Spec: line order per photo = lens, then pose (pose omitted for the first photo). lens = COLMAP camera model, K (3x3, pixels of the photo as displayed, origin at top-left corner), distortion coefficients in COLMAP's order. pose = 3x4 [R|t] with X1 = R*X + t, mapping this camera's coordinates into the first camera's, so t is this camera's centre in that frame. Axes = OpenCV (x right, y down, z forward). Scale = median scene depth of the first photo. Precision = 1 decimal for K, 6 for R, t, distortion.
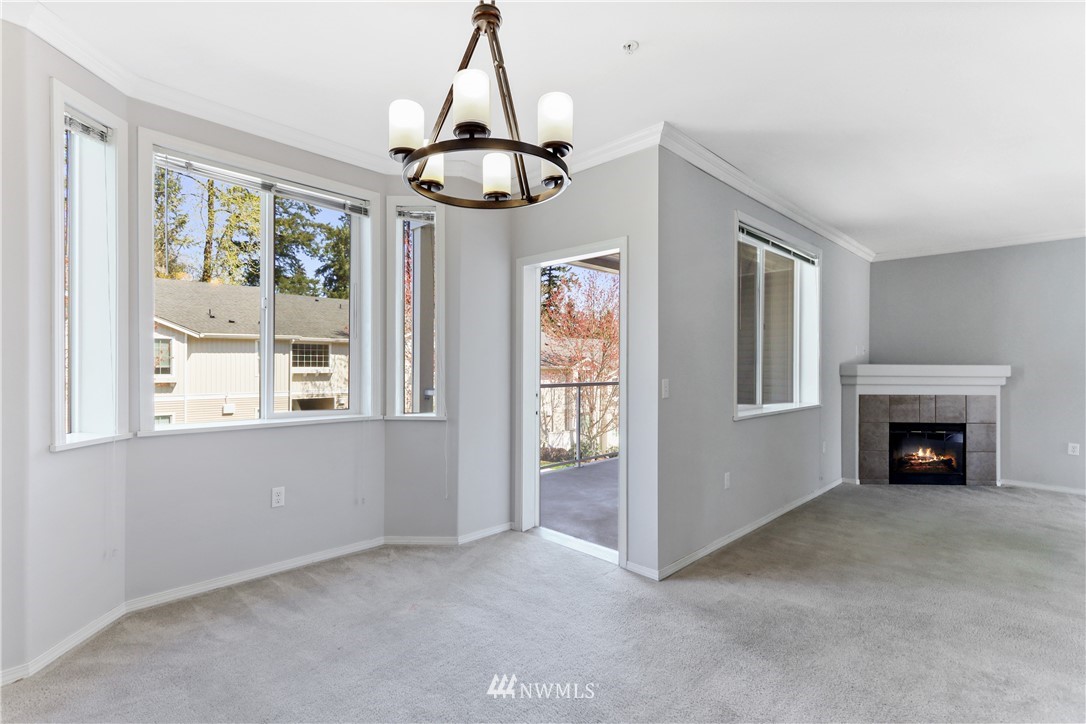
lens RADIAL K [[503.5, 0, 457.2], [0, 503.5, 361.6], [0, 0, 1]] dist [0.003359, 0.000667]
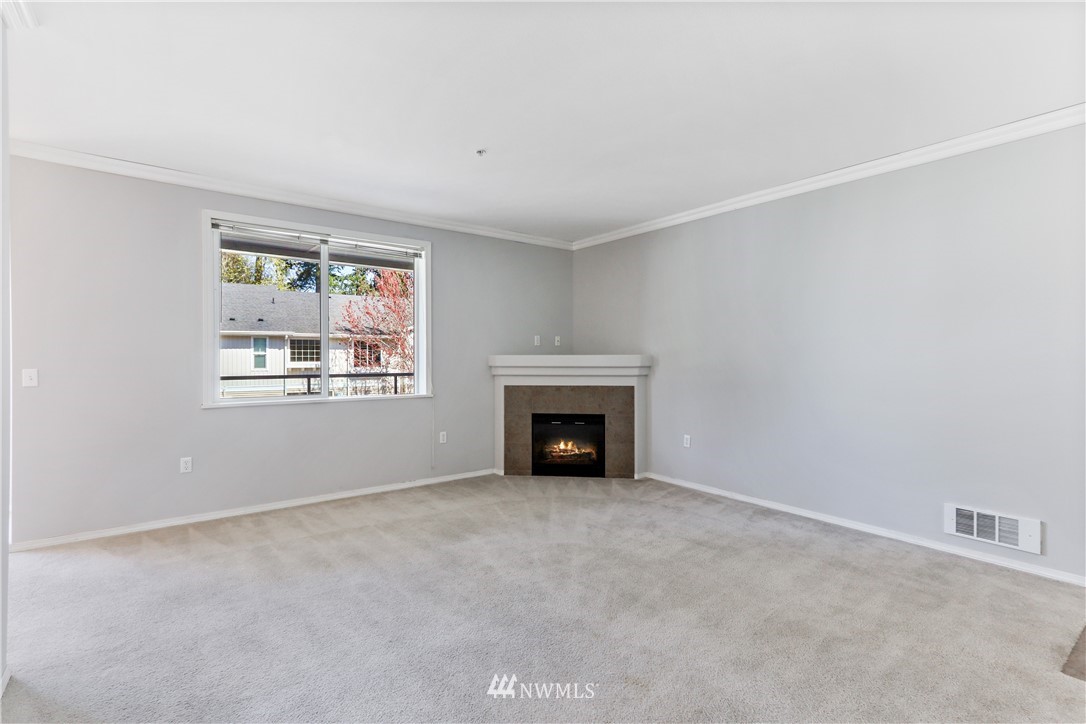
lens RADIAL K [[503.5, 0, 457.2], [0, 503.5, 361.6], [0, 0, 1]] dist [0.003359, 0.000667]
pose [[0.994455, -0.005133, -0.105041, 0.121835], [0.006319, 0.999920, 0.010961, 0.000981], [0.104976, -0.011564, 0.994408, -0.000161]]
